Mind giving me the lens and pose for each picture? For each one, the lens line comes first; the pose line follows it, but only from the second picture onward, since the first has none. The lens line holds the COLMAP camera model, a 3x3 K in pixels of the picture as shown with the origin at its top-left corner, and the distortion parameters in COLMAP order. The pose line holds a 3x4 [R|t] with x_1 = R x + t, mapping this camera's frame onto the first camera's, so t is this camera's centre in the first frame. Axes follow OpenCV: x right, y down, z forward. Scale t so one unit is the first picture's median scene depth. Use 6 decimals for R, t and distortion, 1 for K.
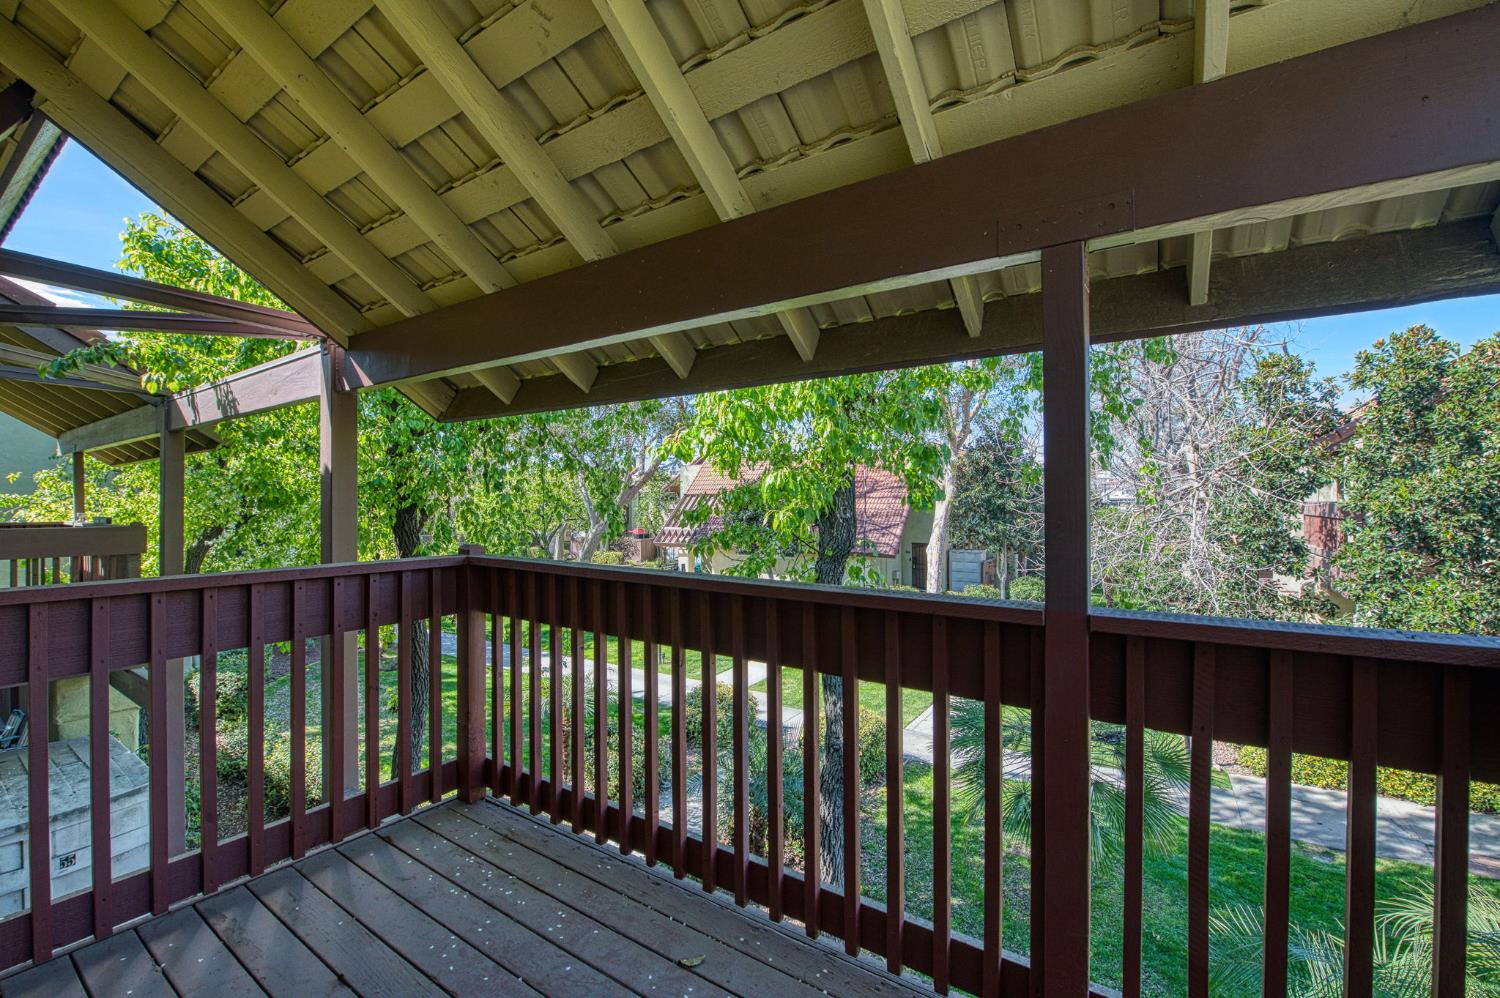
lens RADIAL K [[604.0, 0, 740.6], [0, 604.0, 496.1], [0, 0, 1]] dist [-0.015974, -0.000096]
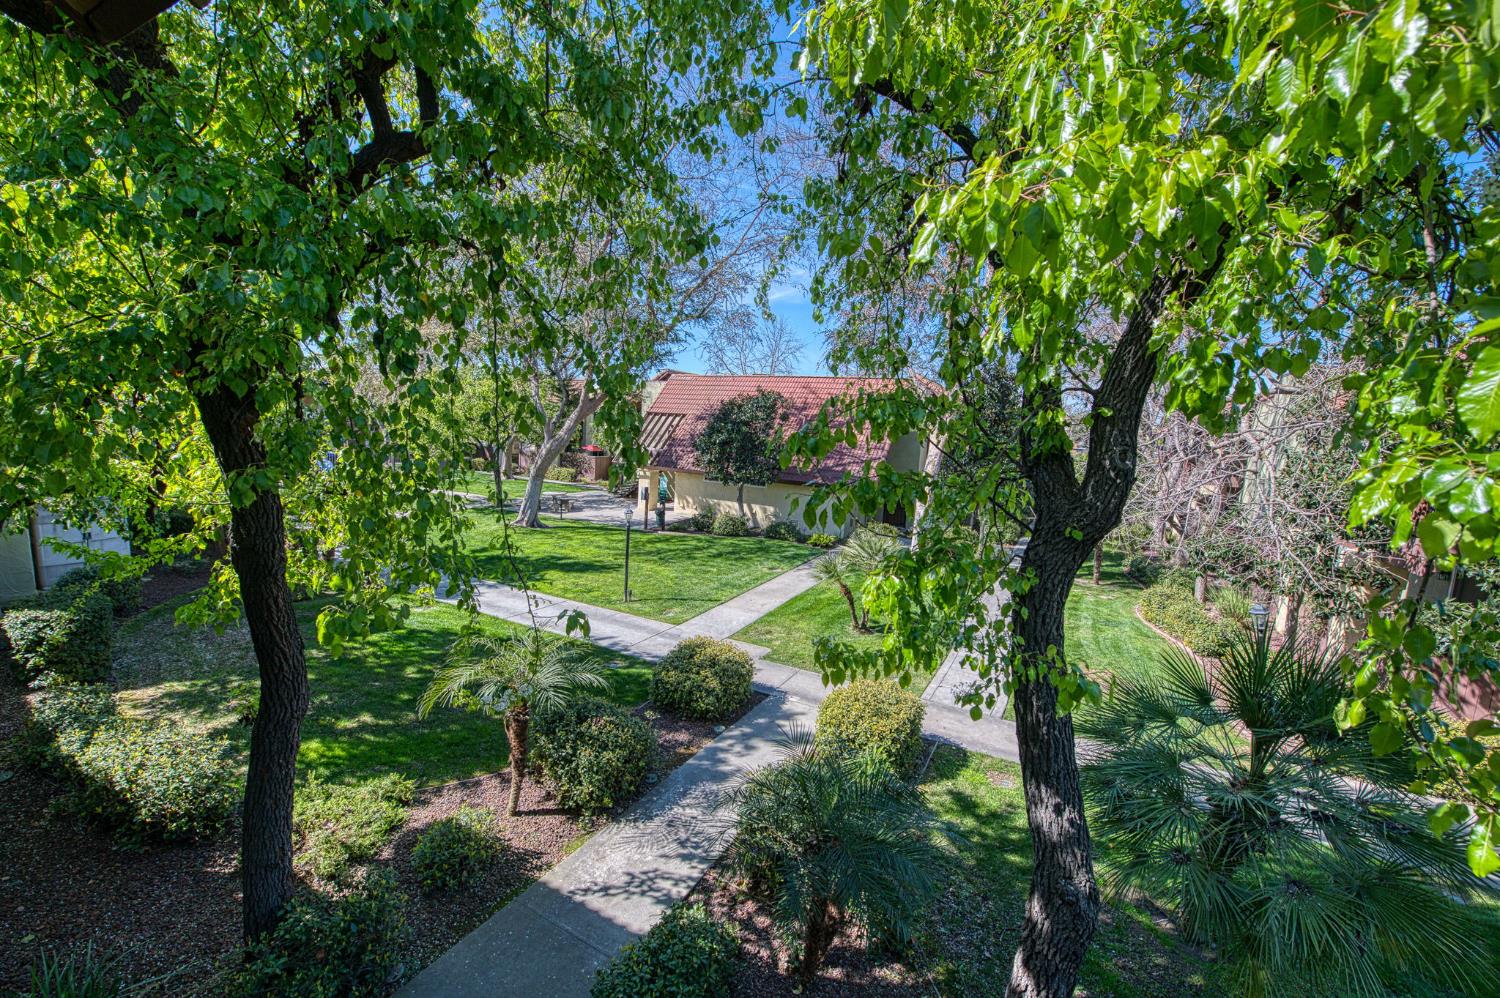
lens RADIAL K [[604.0, 0, 756.6], [0, 604.0, 494.6], [0, 0, 1]] dist [-0.015974, -0.000096]
pose [[0.993260, 0.049472, 0.104815, -0.134309], [-0.061997, 0.990858, 0.119817, 0.012735], [-0.097930, -0.125508, 0.987247, 0.395223]]
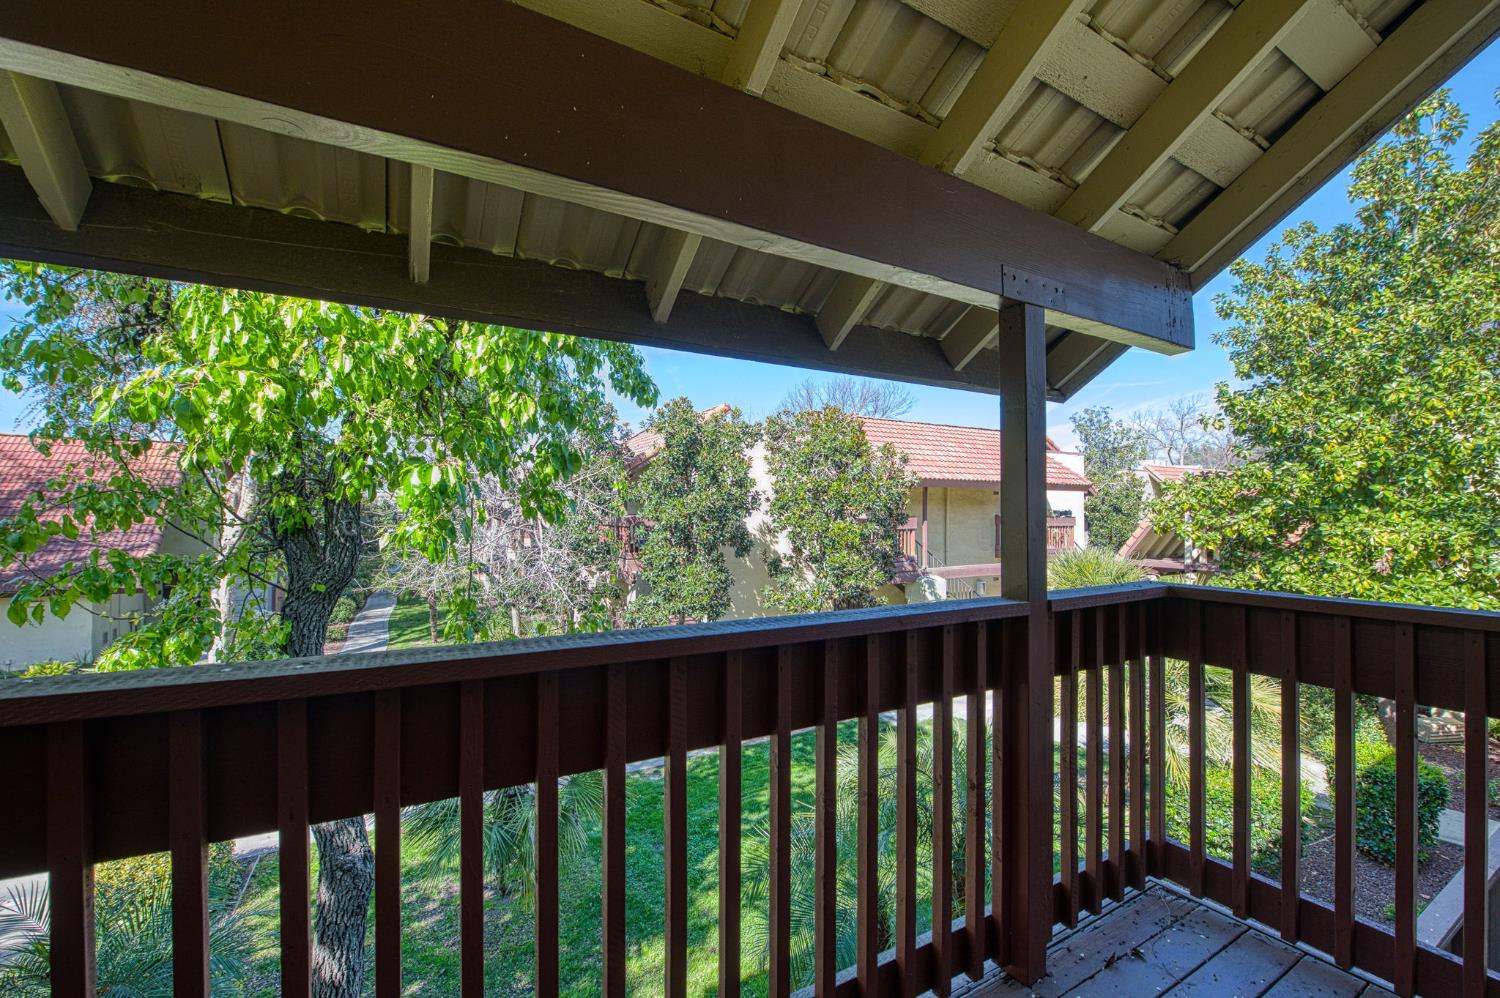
lens RADIAL K [[604.0, 0, 746.4], [0, 604.0, 502.9], [0, 0, 1]] dist [-0.015974, -0.000096]
pose [[0.468237, 0.016328, 0.883452, -0.172061], [-0.006393, 0.999866, -0.015092, 0.004546], [-0.883580, 0.001419, 0.468278, 0.191253]]
